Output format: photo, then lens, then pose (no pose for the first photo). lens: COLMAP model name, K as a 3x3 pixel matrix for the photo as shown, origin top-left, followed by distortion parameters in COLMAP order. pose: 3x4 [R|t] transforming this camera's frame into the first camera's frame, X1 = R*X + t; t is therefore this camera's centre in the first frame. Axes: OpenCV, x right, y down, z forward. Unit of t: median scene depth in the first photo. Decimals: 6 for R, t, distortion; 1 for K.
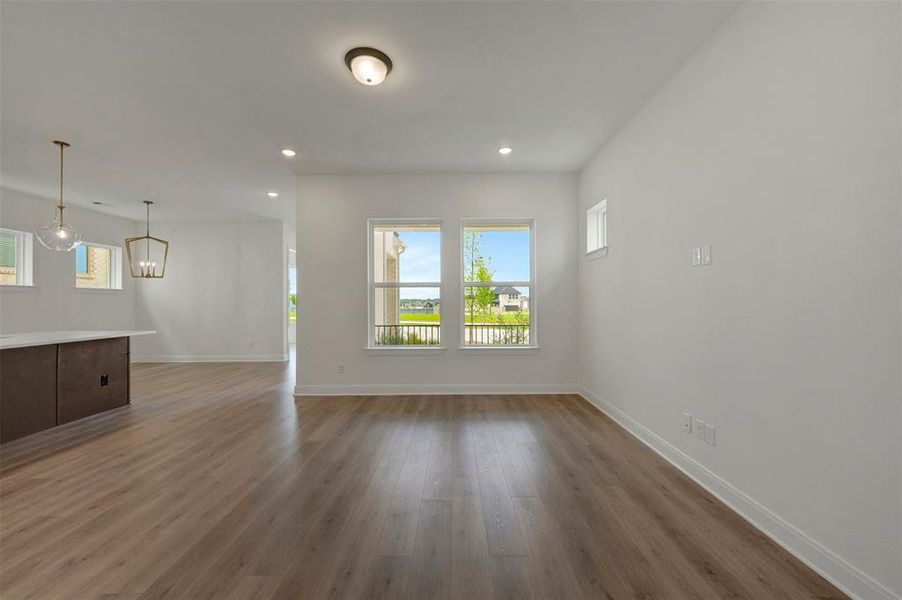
lens RADIAL K [[356.5, 0, 453.0], [0, 356.5, 302.2], [0, 0, 1]] dist [0.002362, -0.000379]
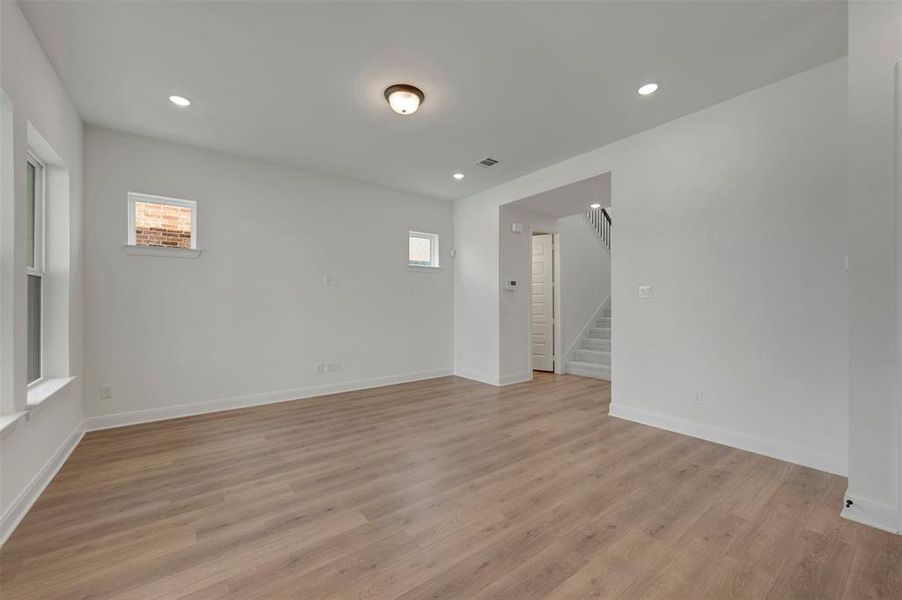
lens RADIAL K [[356.5, 0, 455.6], [0, 356.5, 301.2], [0, 0, 1]] dist [0.002362, -0.000379]
pose [[-0.609949, 0.008143, 0.792399, -0.614254], [0.004093, 0.999966, -0.007125, 0.002208], [-0.792430, -0.001103, -0.609962, 0.772260]]
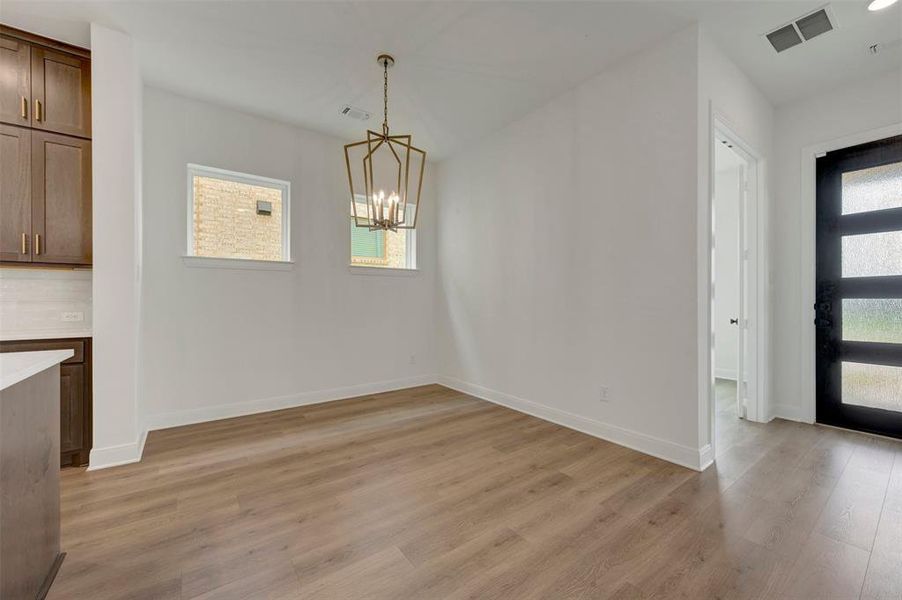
lens RADIAL K [[356.5, 0, 455.4], [0, 356.5, 302.5], [0, 0, 1]] dist [0.002362, -0.000379]
pose [[0.596286, 0.005295, -0.802754, -0.507064], [0.000201, 0.999977, 0.006745, 0.027017], [0.802772, -0.004183, 0.596272, 0.929554]]
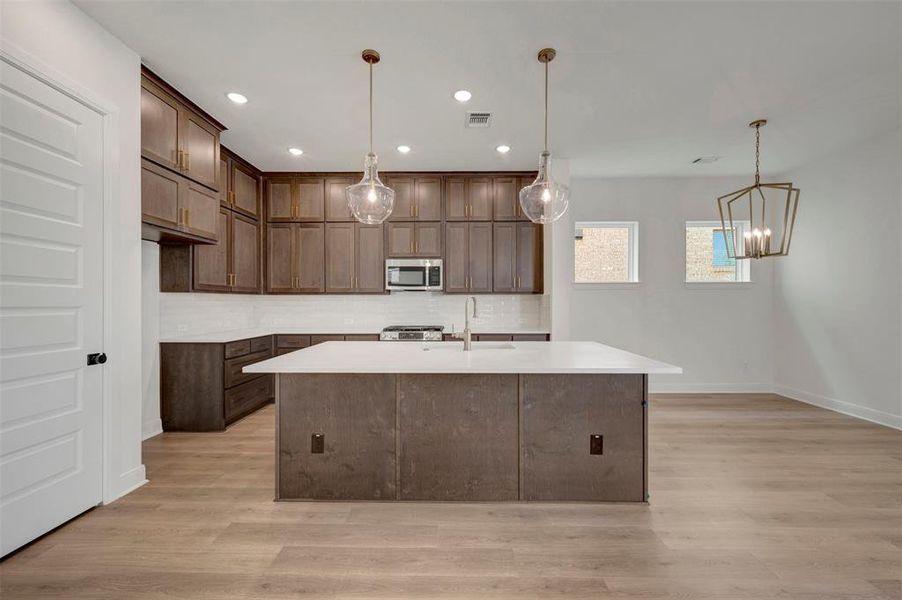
lens RADIAL K [[356.5, 0, 456.0], [0, 356.5, 301.8], [0, 0, 1]] dist [0.002362, -0.000379]
pose [[-0.010253, 0.003143, -0.999942, -0.330712], [0.003110, 0.999990, 0.003111, -0.002750], [0.999943, -0.003078, -0.010263, 0.615568]]
